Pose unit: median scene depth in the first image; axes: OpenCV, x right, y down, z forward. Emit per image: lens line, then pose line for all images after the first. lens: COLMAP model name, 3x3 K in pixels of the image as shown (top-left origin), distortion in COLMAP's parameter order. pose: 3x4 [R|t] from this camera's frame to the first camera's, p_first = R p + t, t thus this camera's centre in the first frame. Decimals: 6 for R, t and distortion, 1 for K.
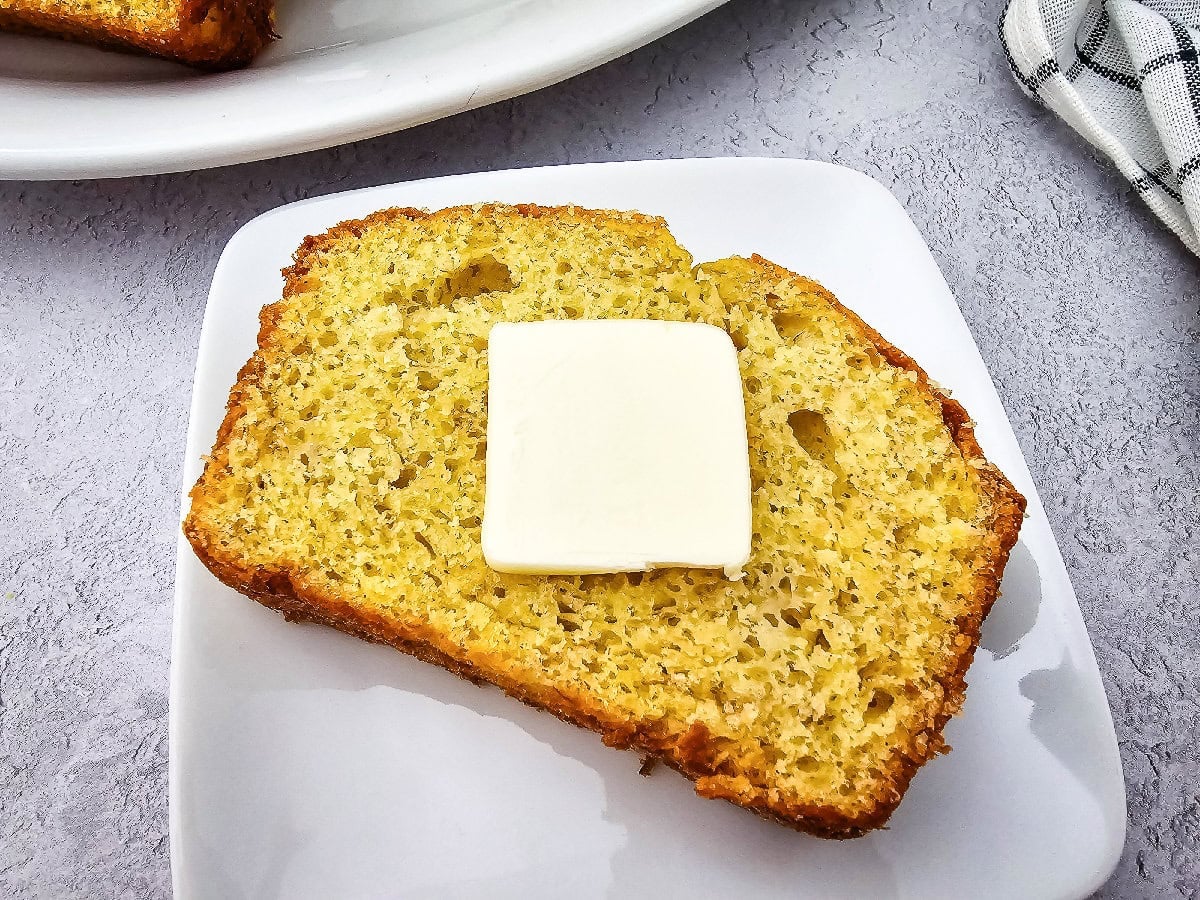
lens RADIAL K [[825.5, 0, 588.3], [0, 825.5, 449.5], [0, 0, 1]] dist [0.012697, -0.008180]
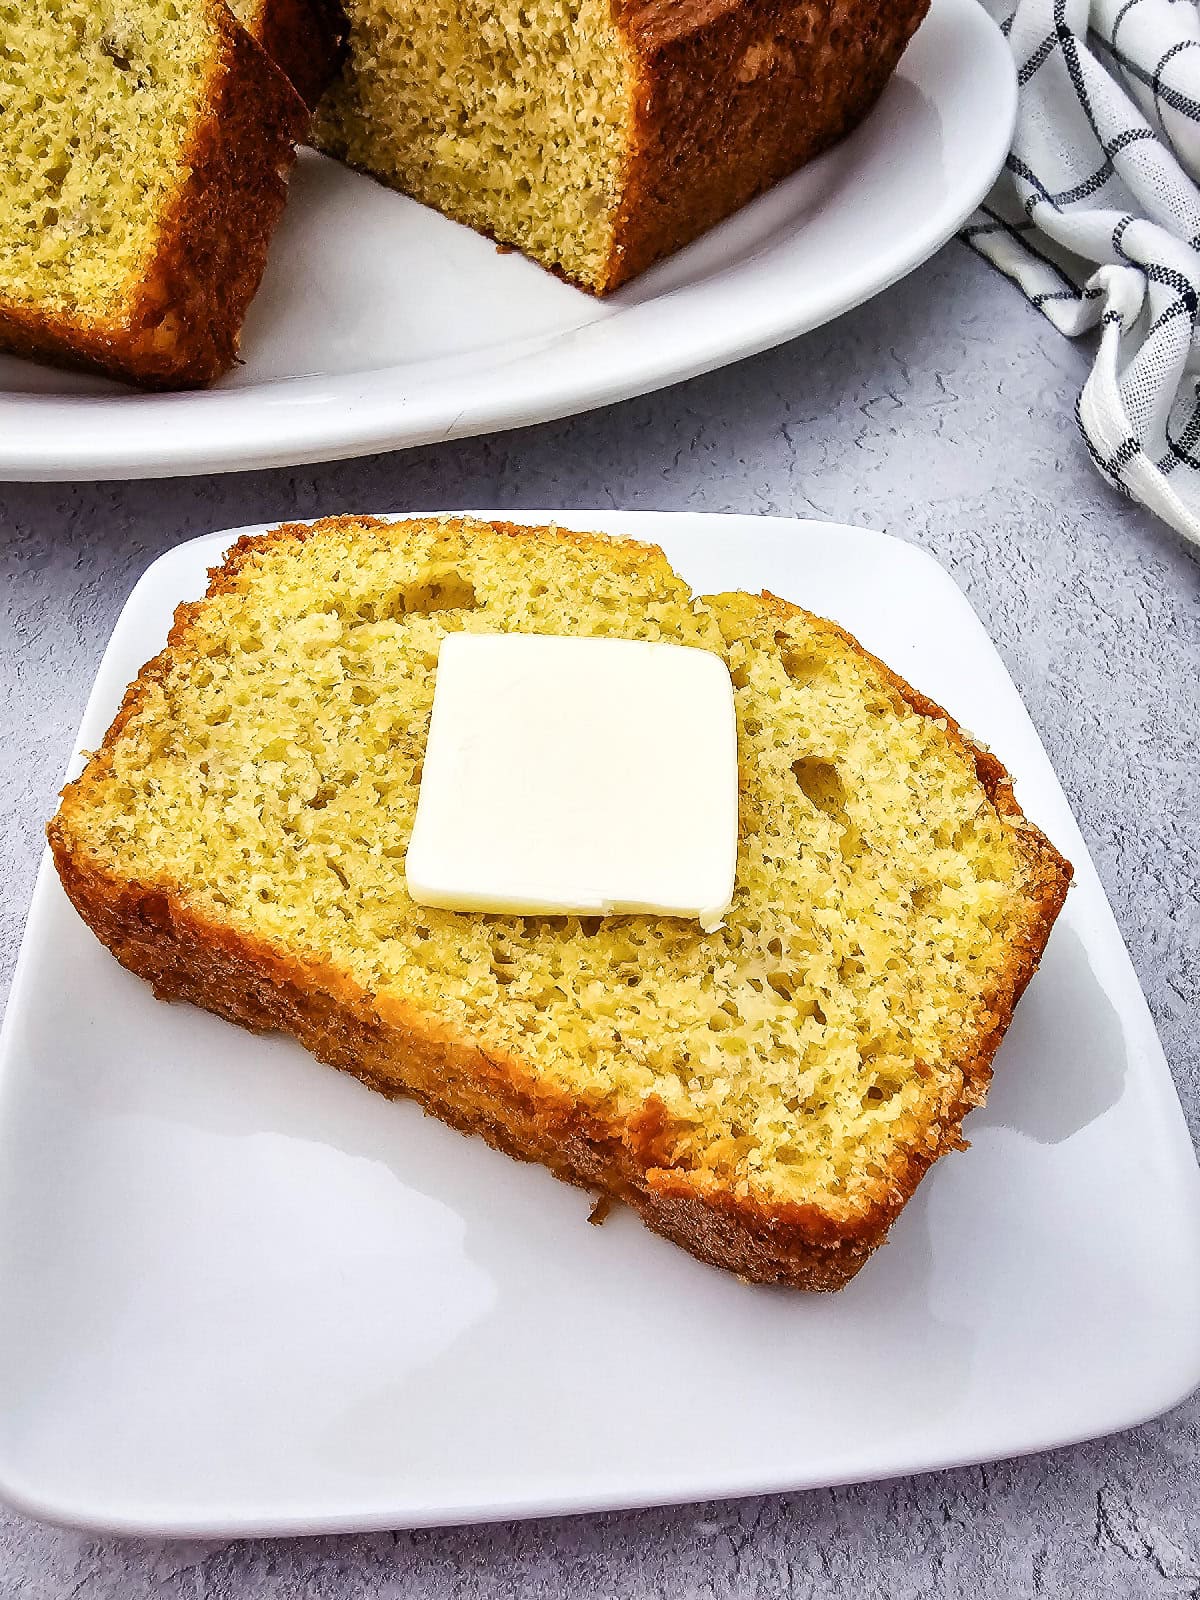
lens RADIAL K [[1100.6, 0, 605.3], [0, 1100.6, 789.6], [0, 0, 1]] dist [0.012697, -0.008180]
pose [[0.998011, 0.062781, -0.005762, 0.065056], [-0.062725, 0.979574, -0.191049, 0.216743], [-0.006350, 0.191030, 0.981564, -0.082665]]
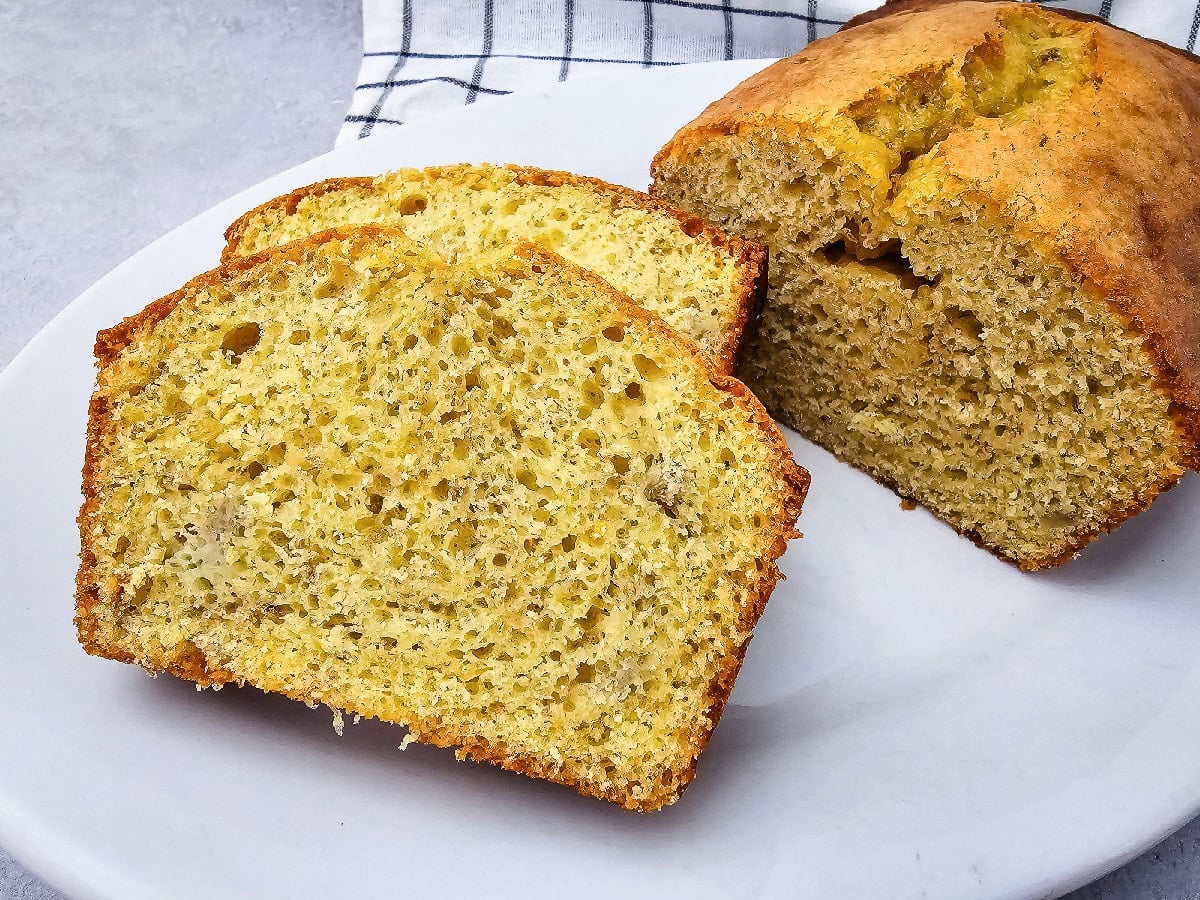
lens RADIAL K [[830.5, 0, 588.1], [0, 830.5, 447.7], [0, 0, 1]] dist [0.009581, -0.004569]
pose [[0.997194, 0.062360, -0.041421, -0.739542], [-0.070646, 0.966933, -0.245049, -0.832124], [0.024770, 0.247287, 0.968626, 0.197461]]
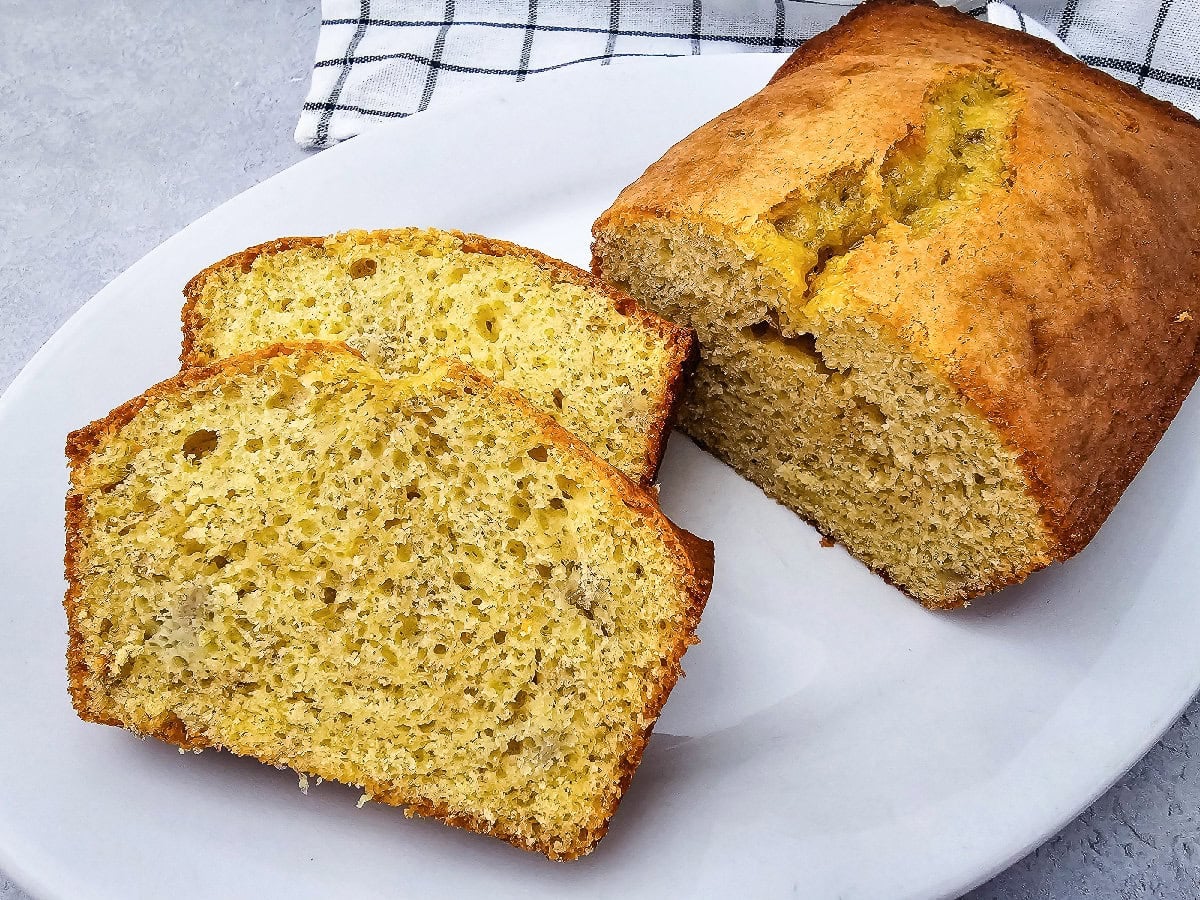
lens RADIAL K [[825.5, 0, 588.3], [0, 825.5, 449.5], [0, 0, 1]] dist [0.012697, -0.008180]
pose [[0.997406, 0.068400, -0.022430, -0.663422], [-0.070429, 0.991693, -0.107629, -1.124632], [0.014882, 0.108929, 0.993938, 0.032917]]
